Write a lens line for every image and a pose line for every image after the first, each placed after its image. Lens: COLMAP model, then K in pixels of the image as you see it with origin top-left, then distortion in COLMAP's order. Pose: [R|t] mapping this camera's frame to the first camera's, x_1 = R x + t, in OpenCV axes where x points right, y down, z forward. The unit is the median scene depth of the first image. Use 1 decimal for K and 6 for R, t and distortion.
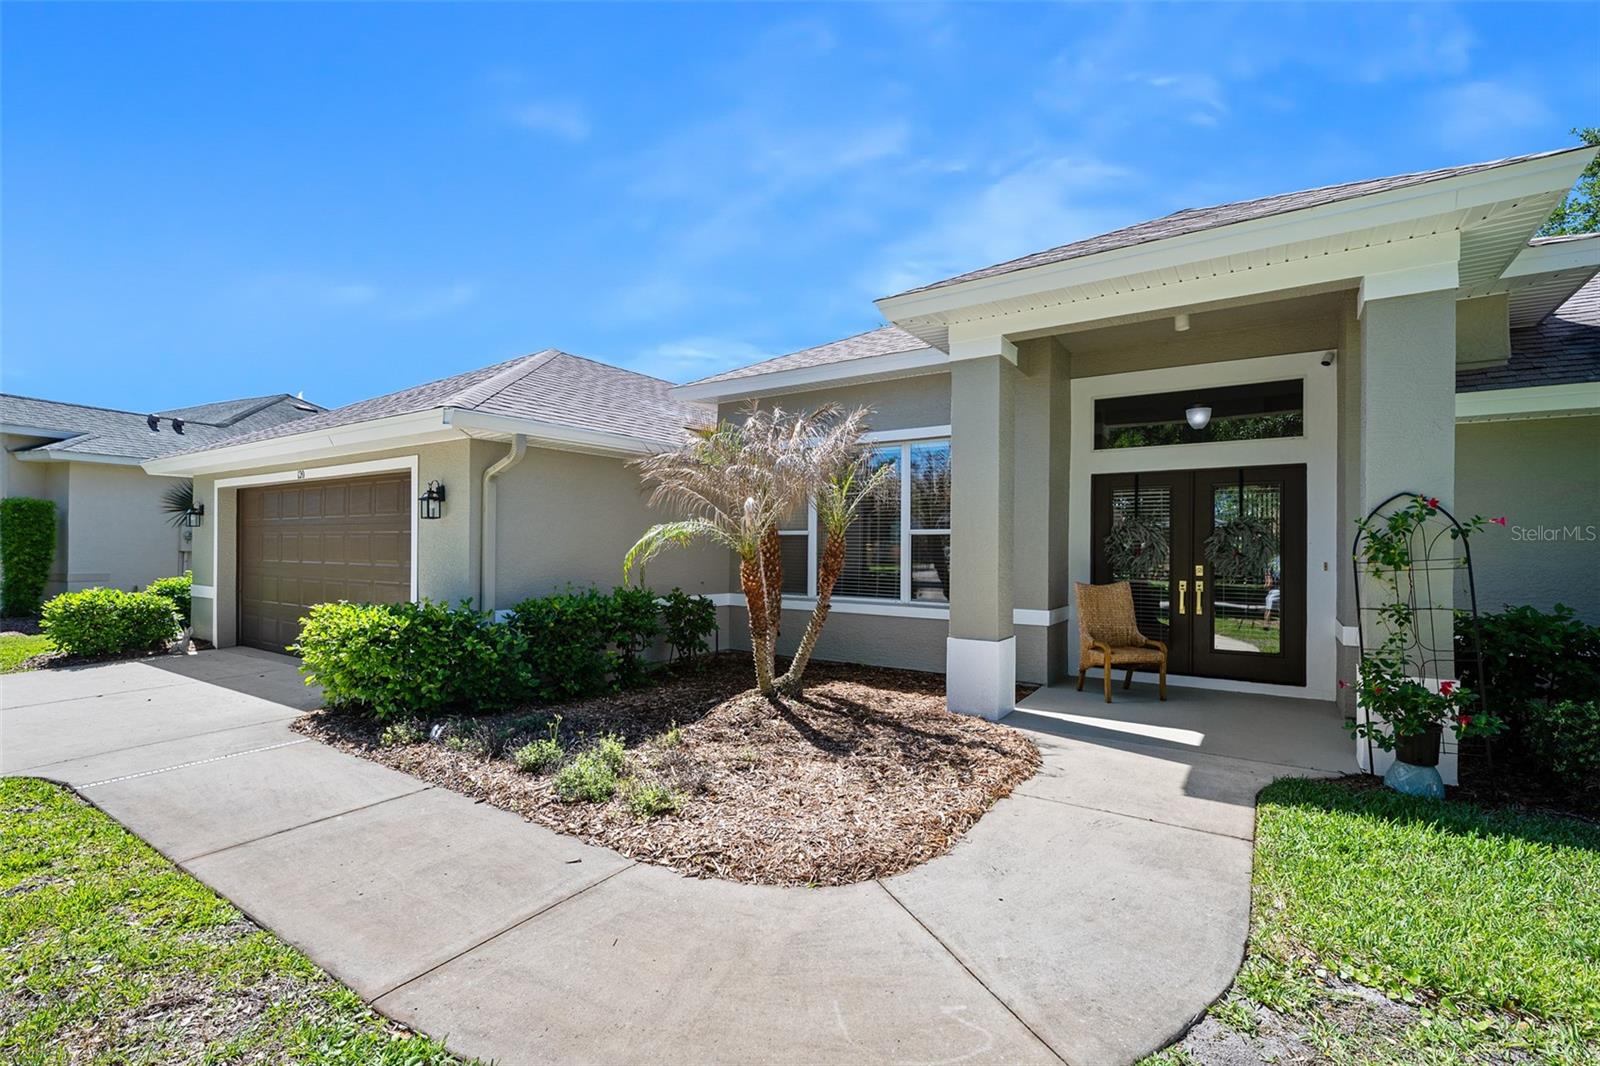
lens RADIAL K [[718.8, 0, 801.7], [0, 718.8, 546.6], [0, 0, 1]] dist [-0.000837, 0.000302]
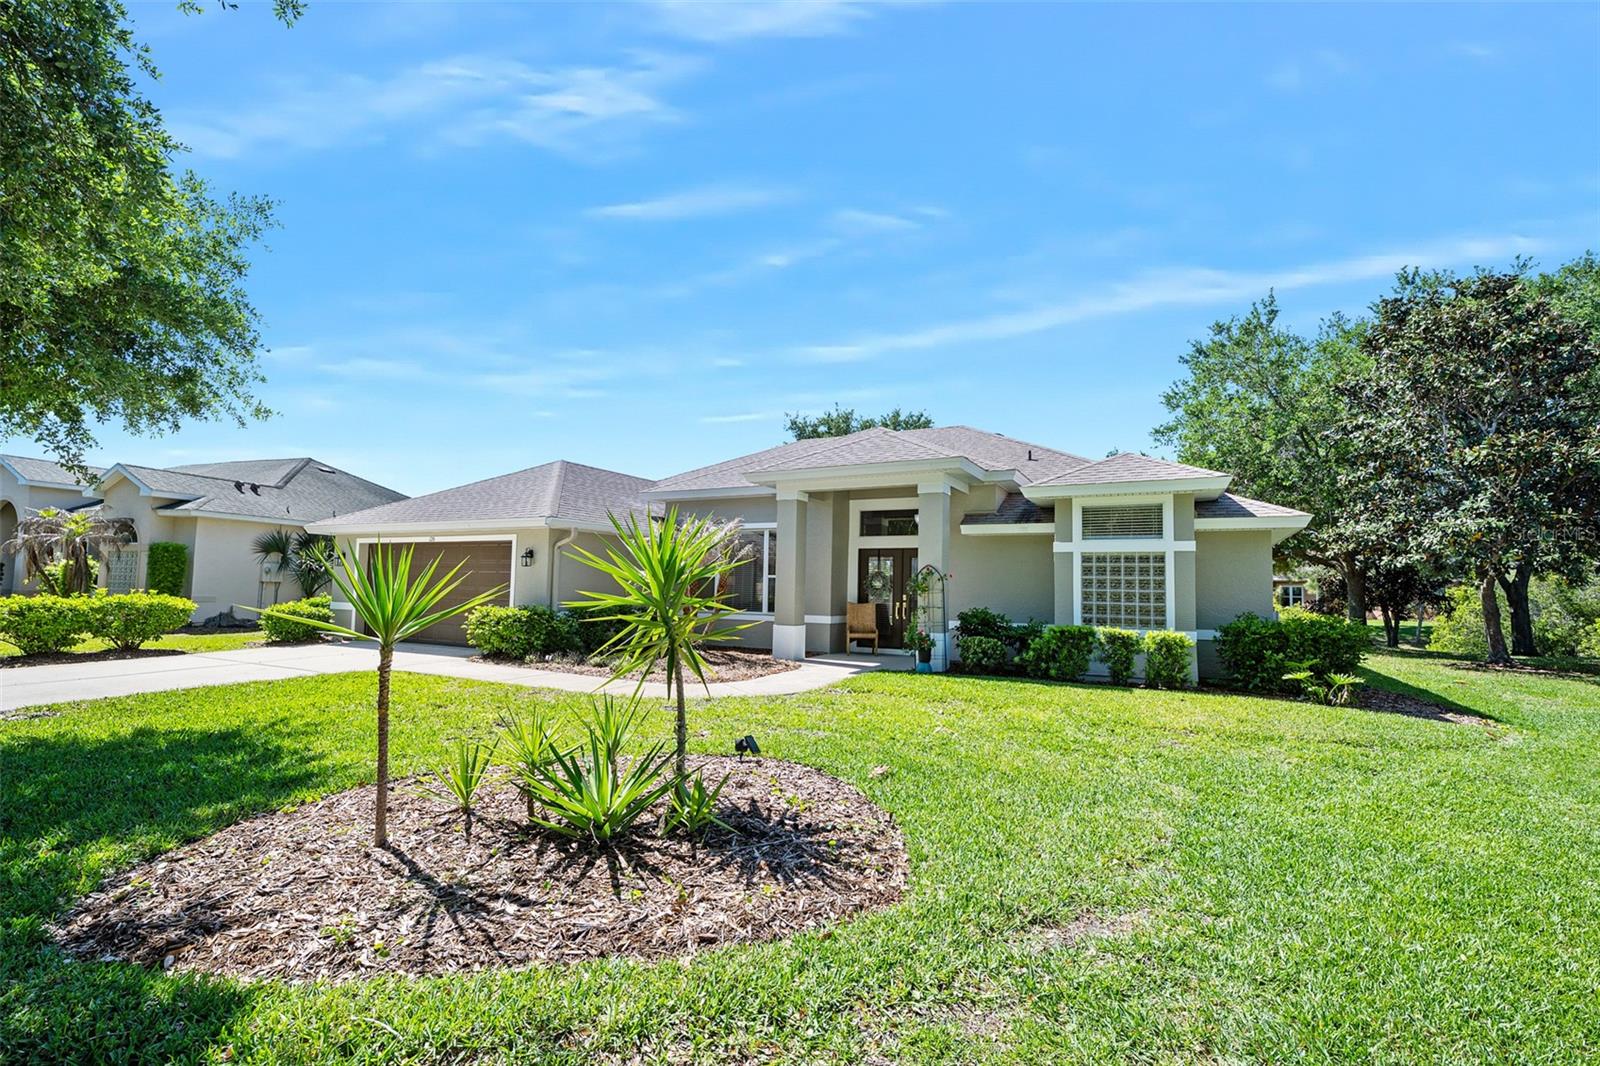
lens RADIAL K [[710.5, 0, 803.5], [0, 710.5, 559.8], [0, 0, 1]] dist [-0.001334, -0.000069]
pose [[0.994253, 0.018503, 0.105444, 0.054470], [-0.014287, 0.999073, -0.040603, 0.013997], [-0.106098, 0.038863, 0.993596, -1.076853]]
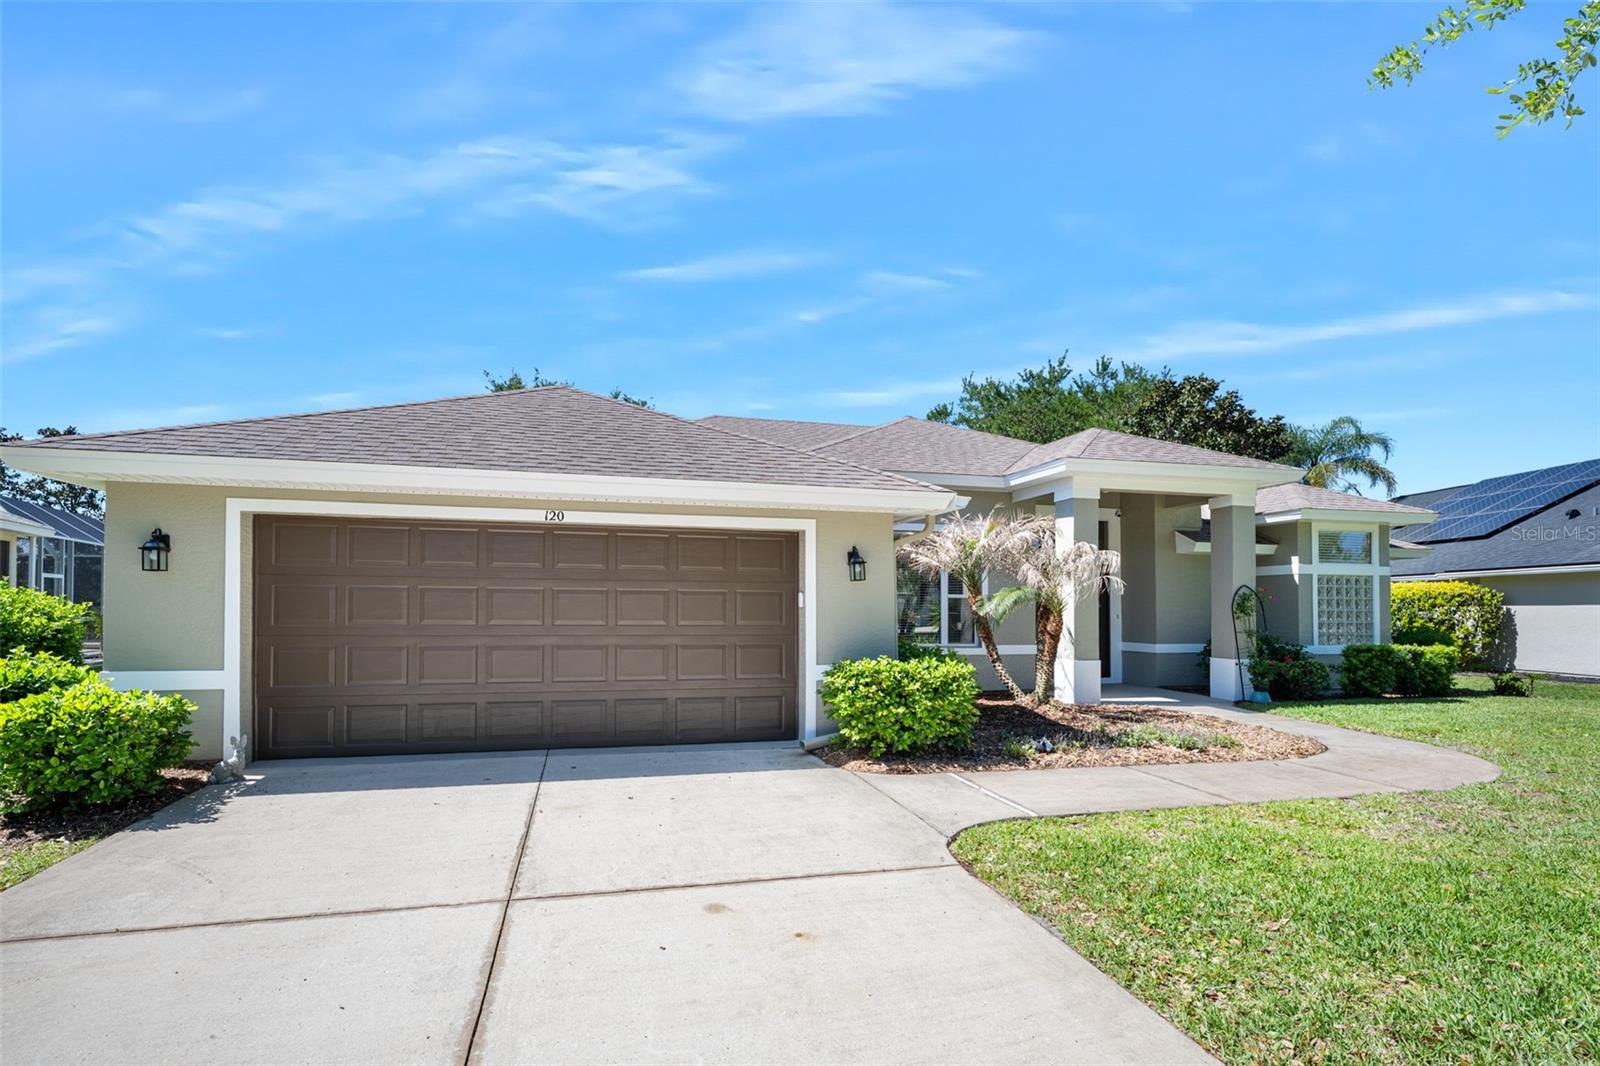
lens RADIAL K [[727.2, 0, 773.4], [0, 727.2, 592.1], [0, 0, 1]] dist [-0.001141, -0.000252]
pose [[0.675683, 0.015451, 0.737031, -1.397138], [-0.001750, 0.999811, -0.019356, 0.000727], [-0.737191, 0.011789, 0.675582, 0.332382]]
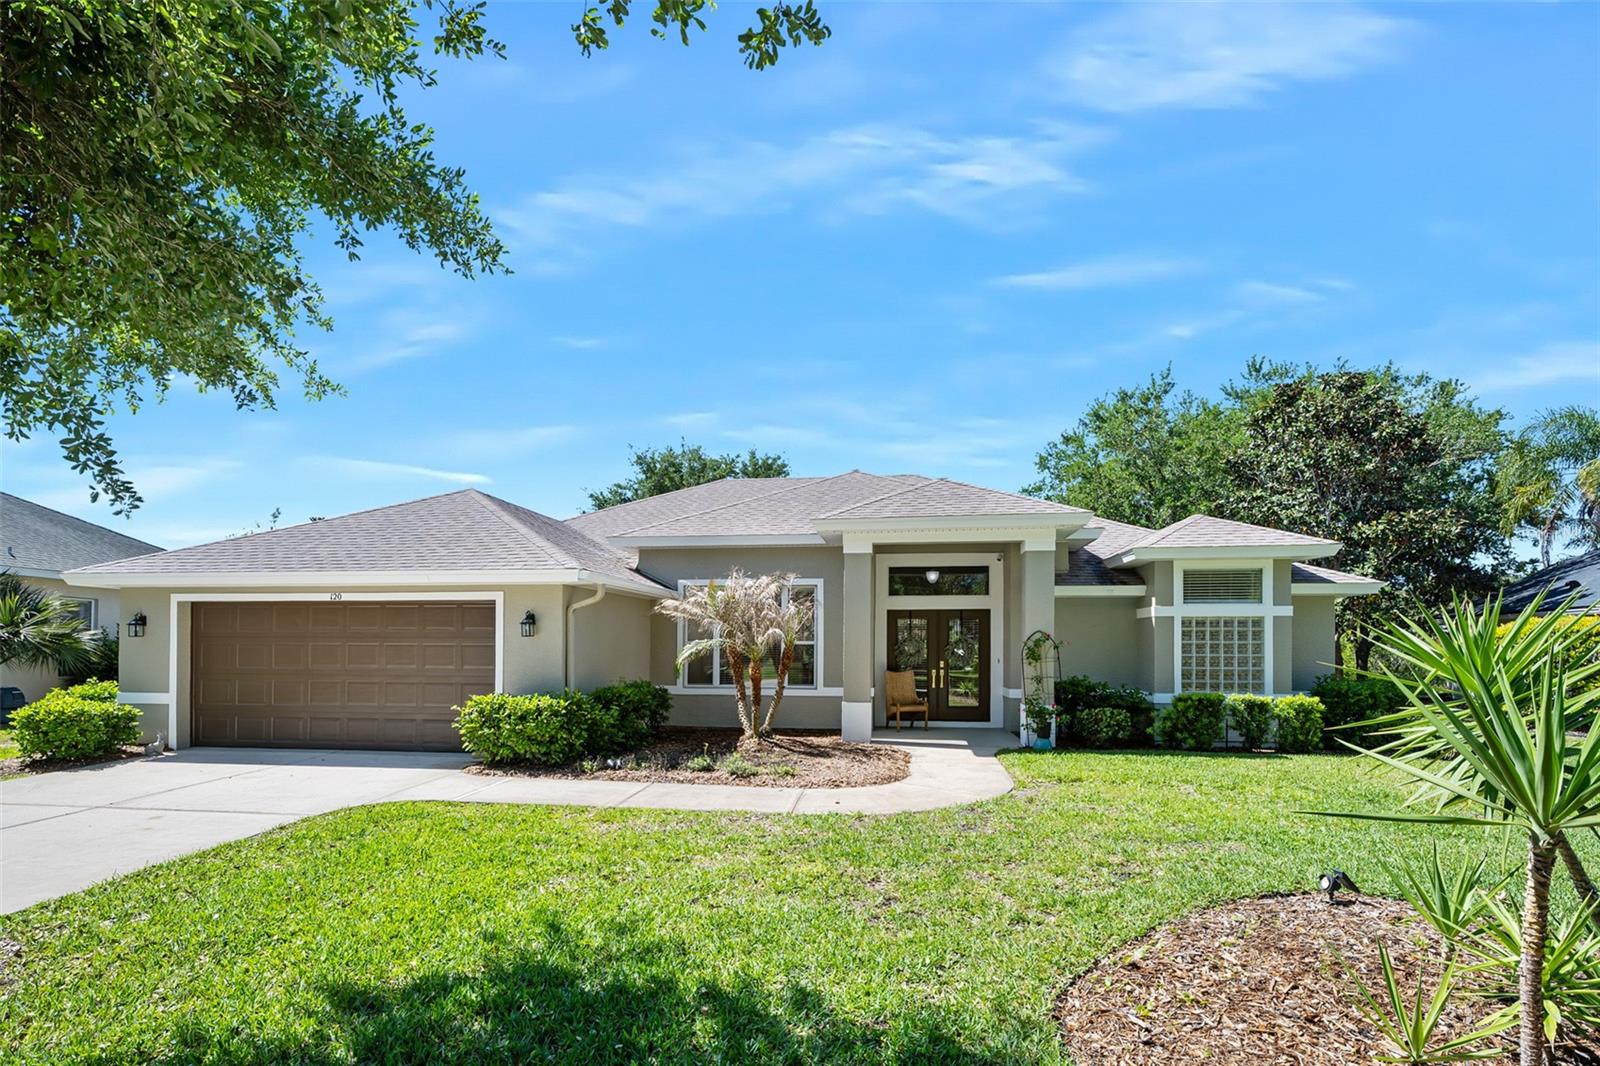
lens RADIAL K [[746.6, 0, 807.7], [0, 746.6, 650.2], [0, 0, 1]] dist [-0.001212, 0.000046]
pose [[0.895249, -0.006540, 0.445517, -0.671269], [0.002474, 0.999950, 0.009707, -0.023548], [-0.445558, -0.007588, 0.895221, -0.624051]]
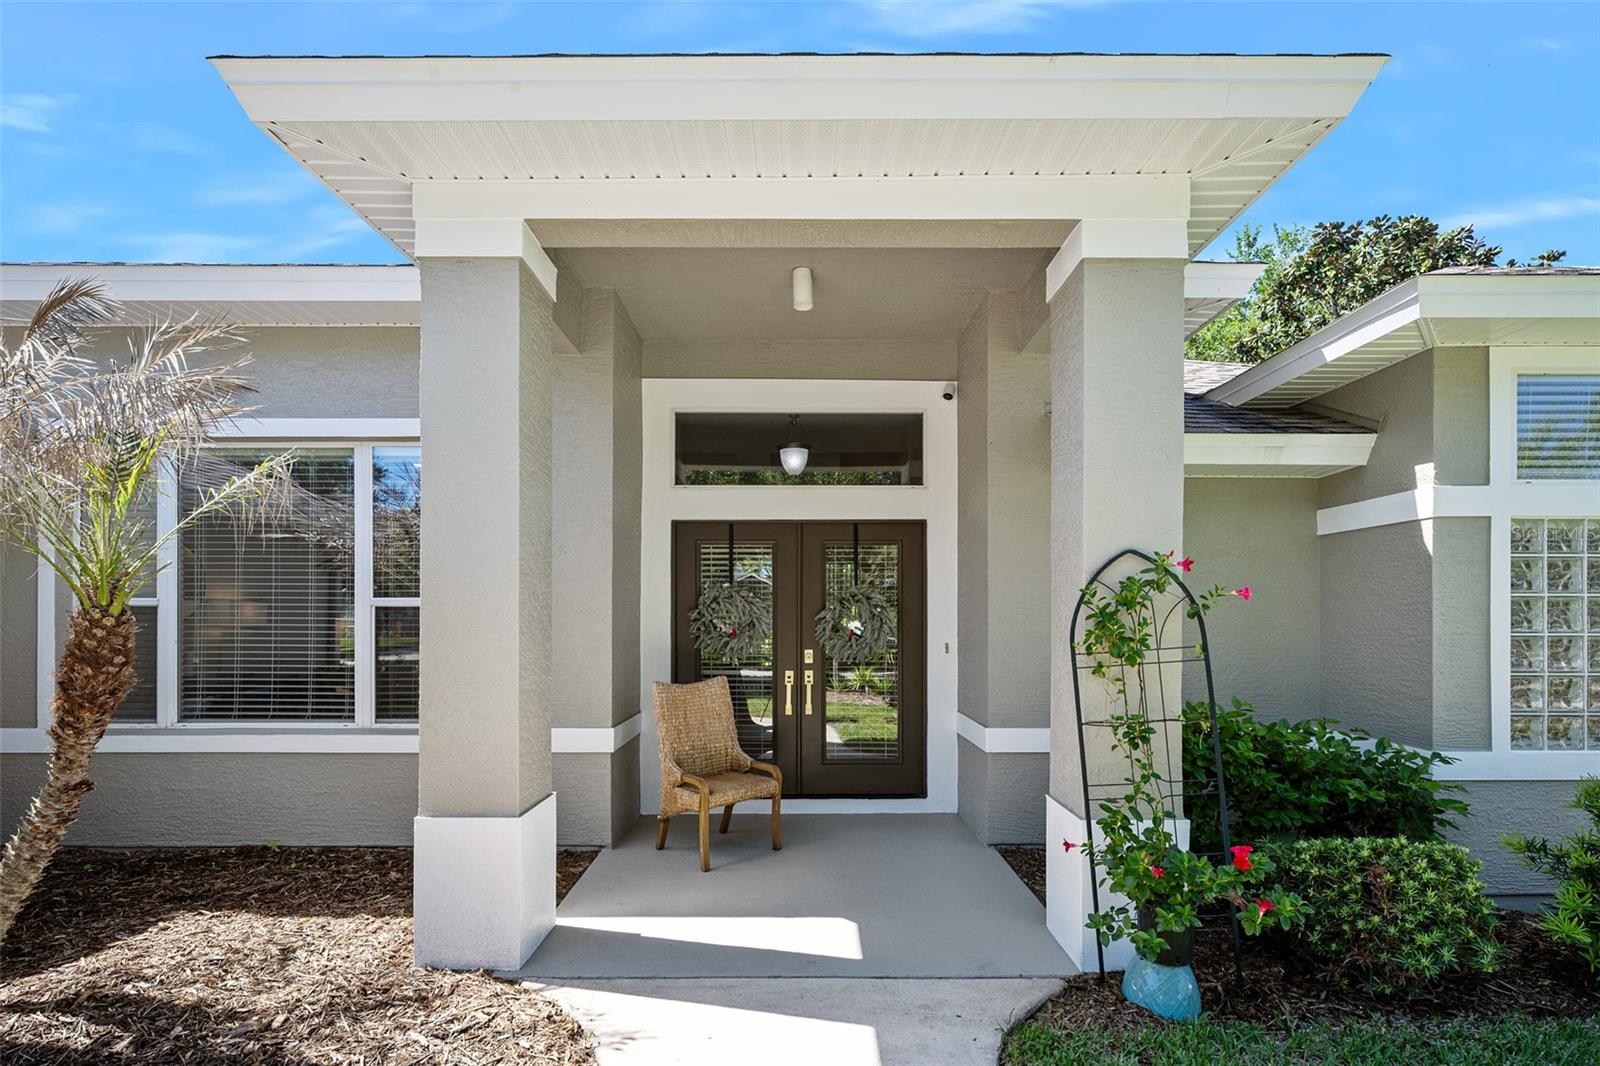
lens RADIAL K [[743.5, 0, 808.5], [0, 743.5, 620.3], [0, 0, 1]] dist [-0.000563, 0.000316]
pose [[0.827352, -0.006014, 0.561652, 0.128014], [0.003806, 0.999980, 0.005101, -0.008686], [-0.561671, -0.002083, 0.827358, 0.389323]]
